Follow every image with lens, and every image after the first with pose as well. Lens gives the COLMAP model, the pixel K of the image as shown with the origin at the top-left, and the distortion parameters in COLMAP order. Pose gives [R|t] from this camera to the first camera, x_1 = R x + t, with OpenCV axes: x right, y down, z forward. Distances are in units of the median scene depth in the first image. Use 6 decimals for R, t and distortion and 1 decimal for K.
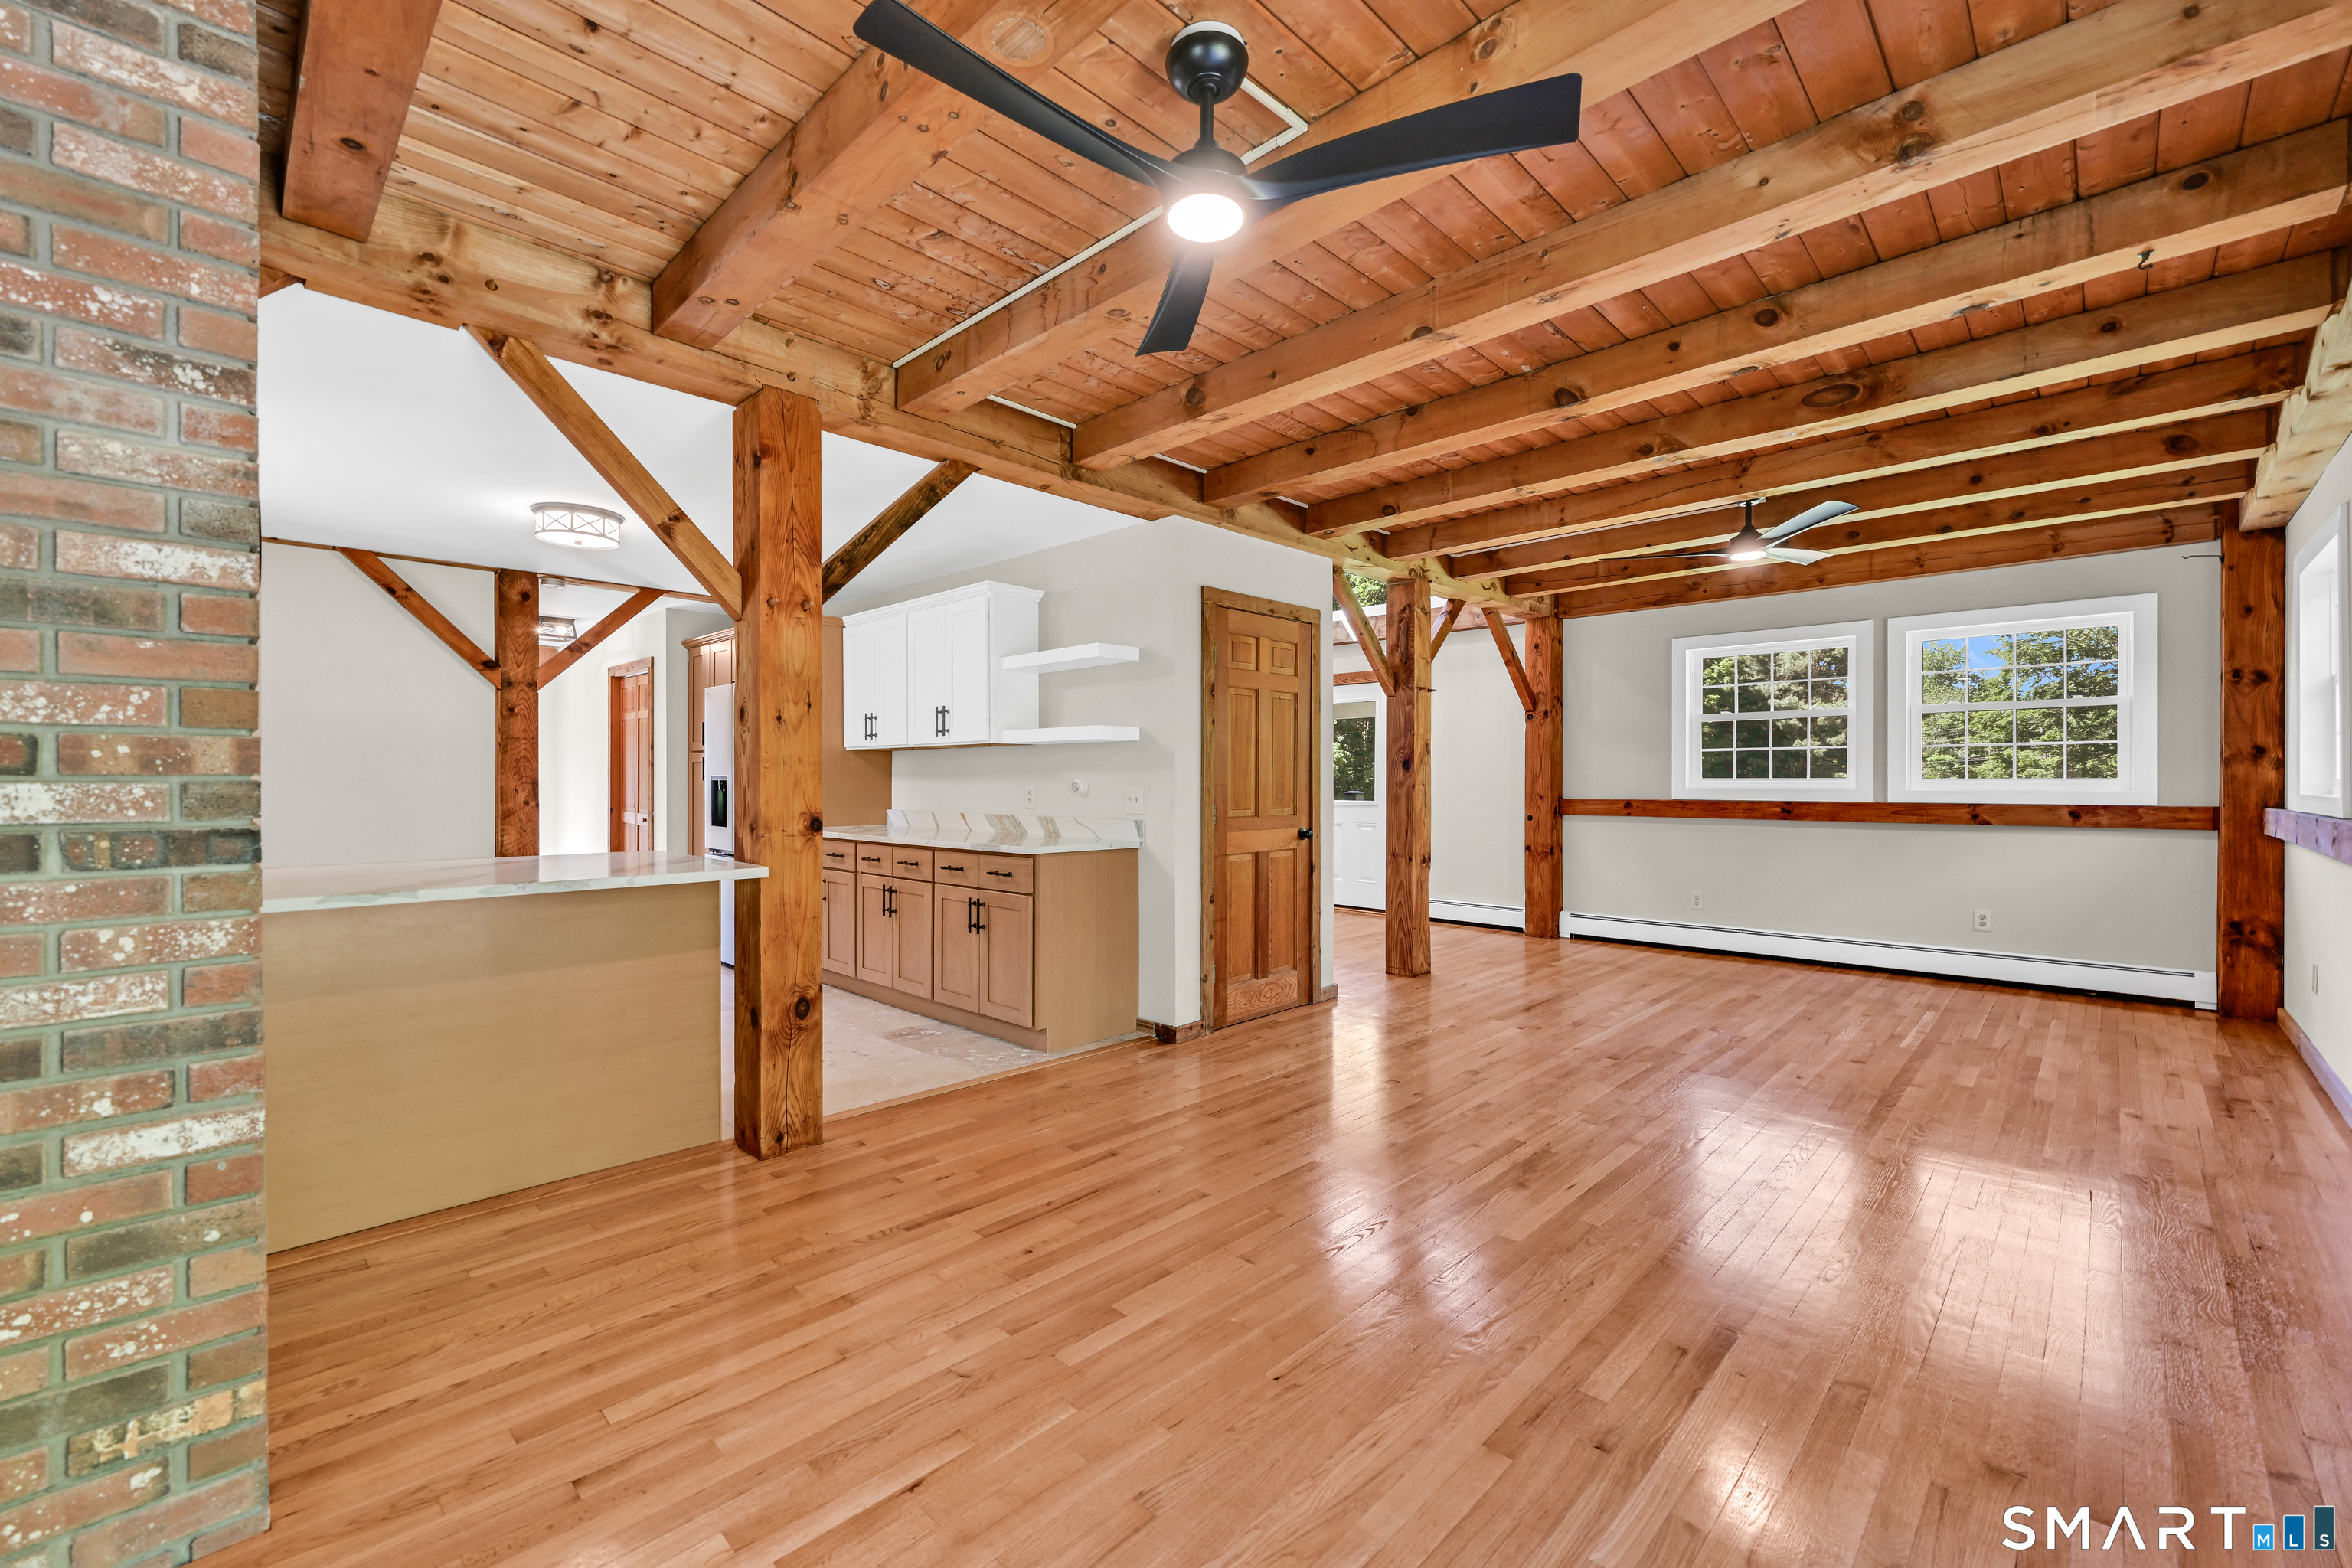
lens RADIAL K [[944.4, 0, 1176.0], [0, 944.4, 784.0], [0, 0, 1]] dist [0.000140, -0.000097]
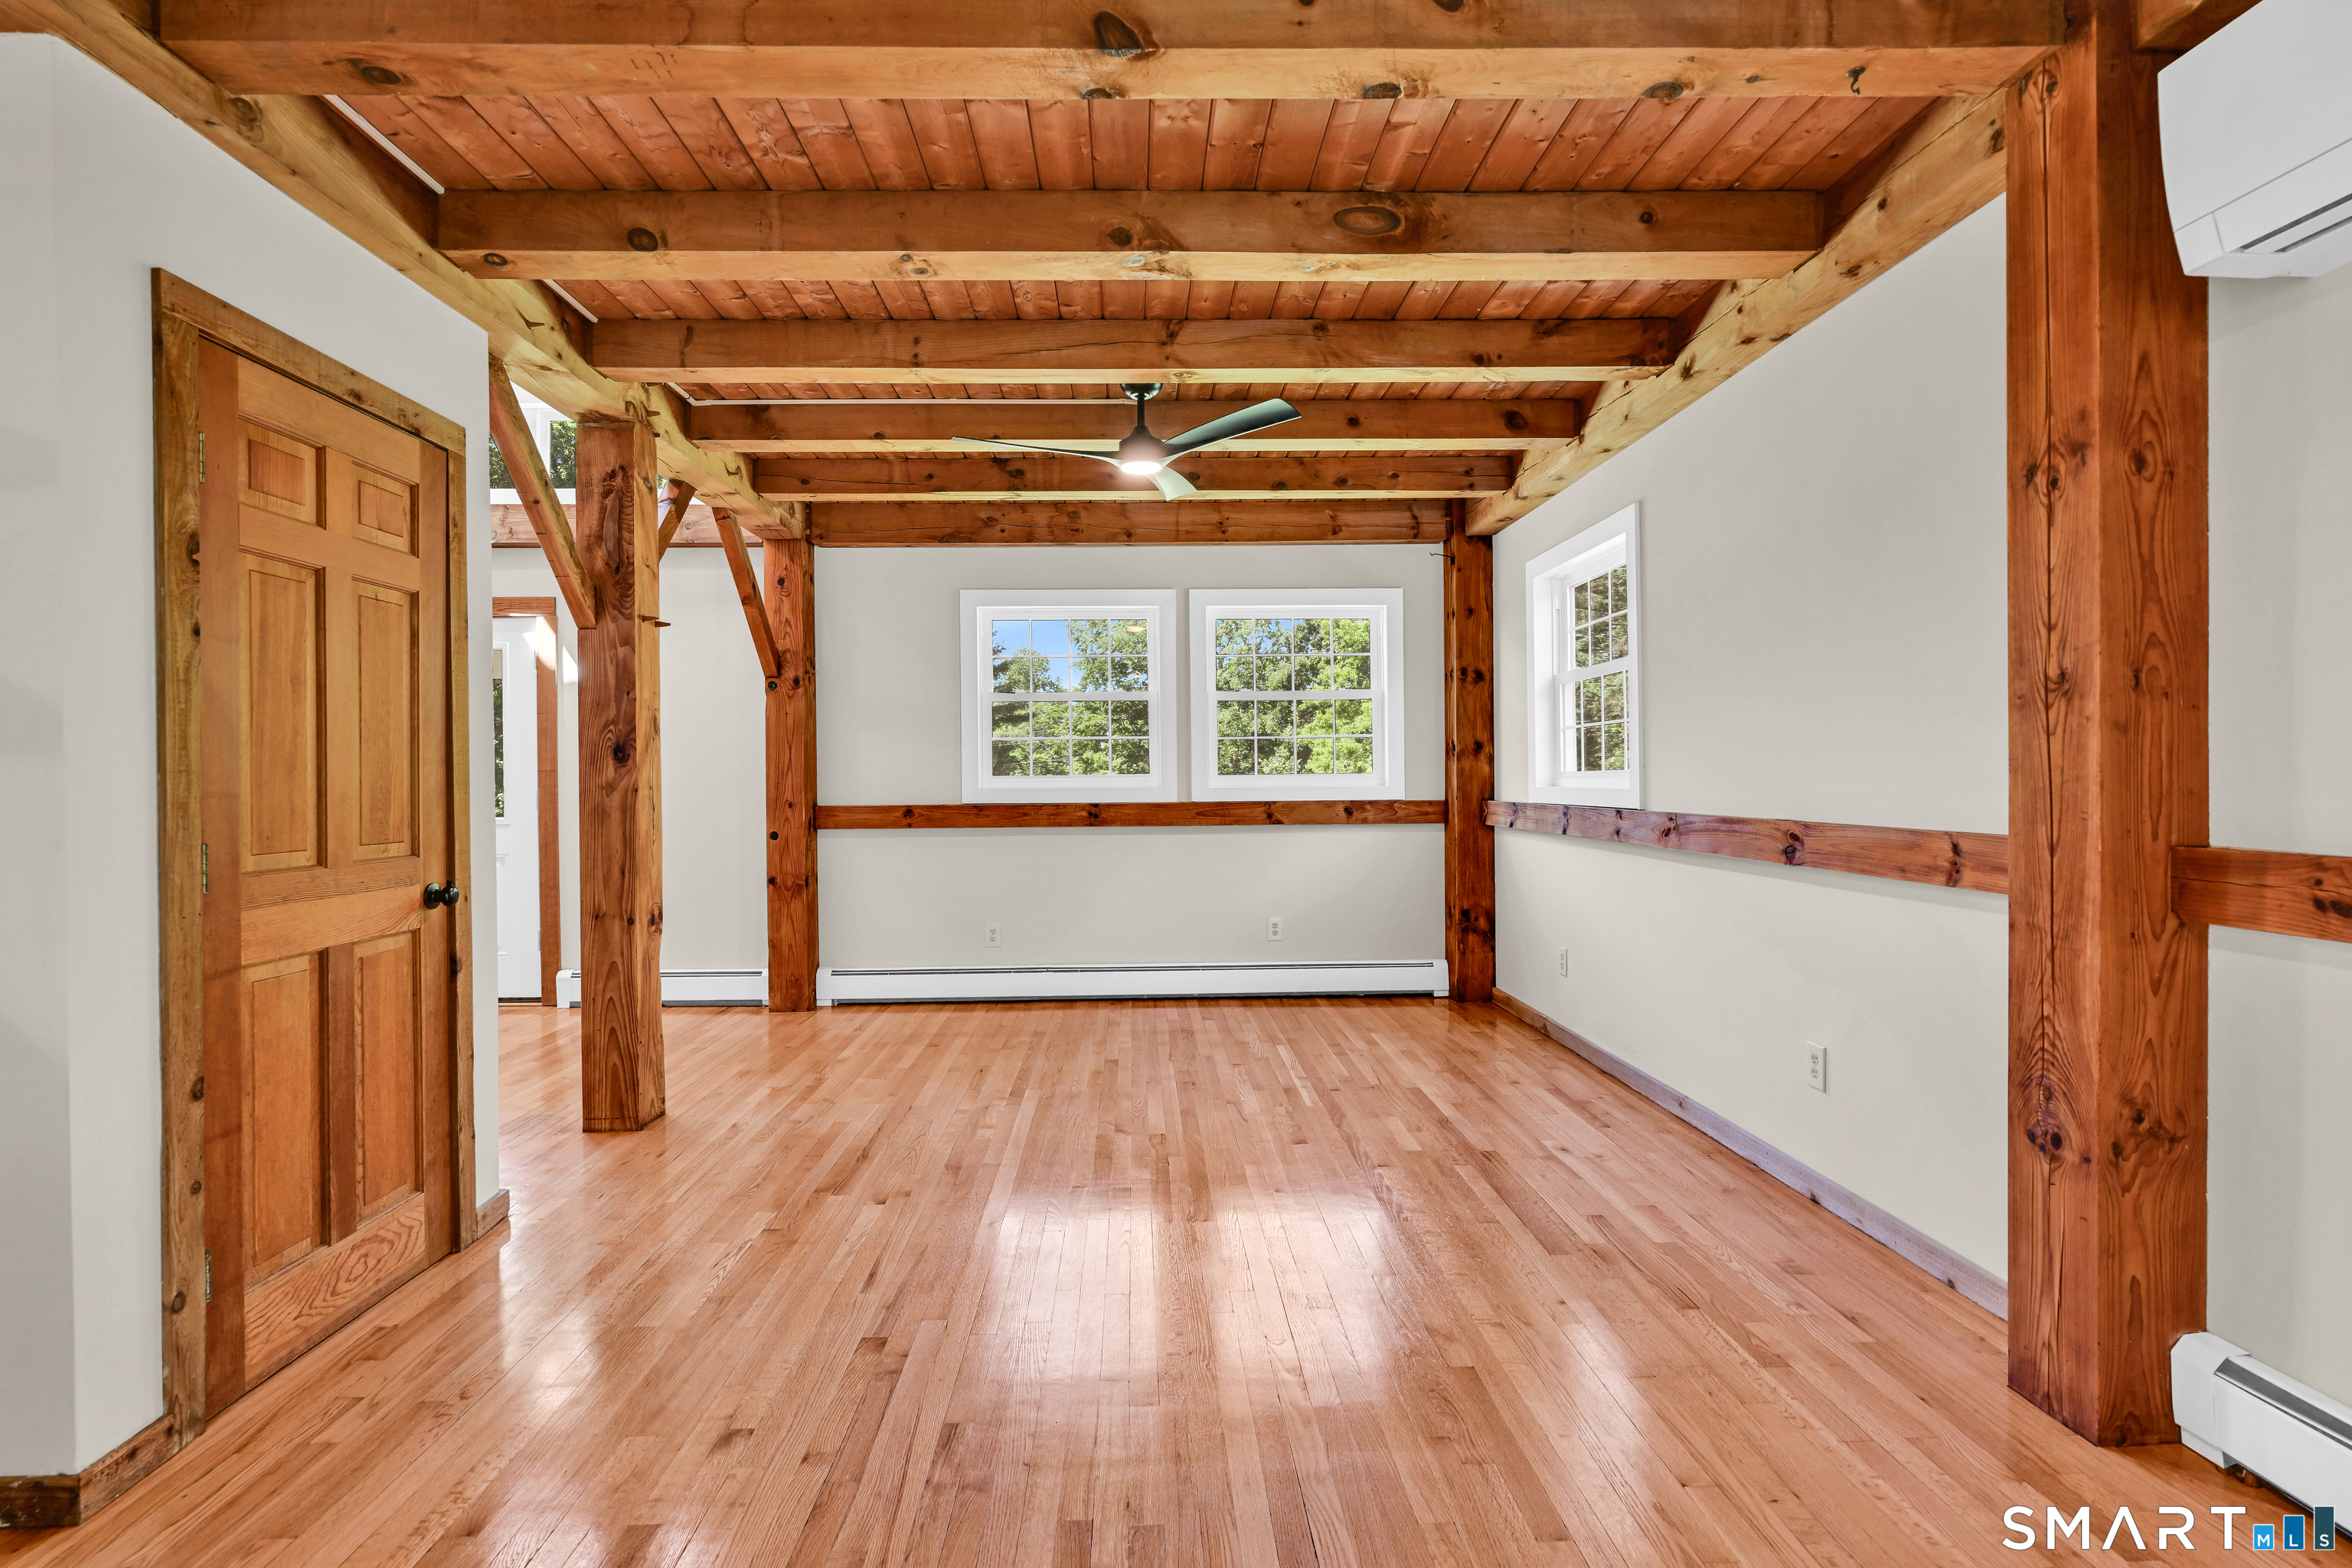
lens RADIAL K [[1128.8, 0, 1133.9], [0, 1128.8, 784.8], [0, 0, 1]] dist [-0.000614, -0.000336]
pose [[0.710765, -0.010174, 0.703356, -0.011509], [0.011002, 0.999934, 0.003347, -0.000299], [-0.703344, 0.005359, 0.710830, 0.353505]]
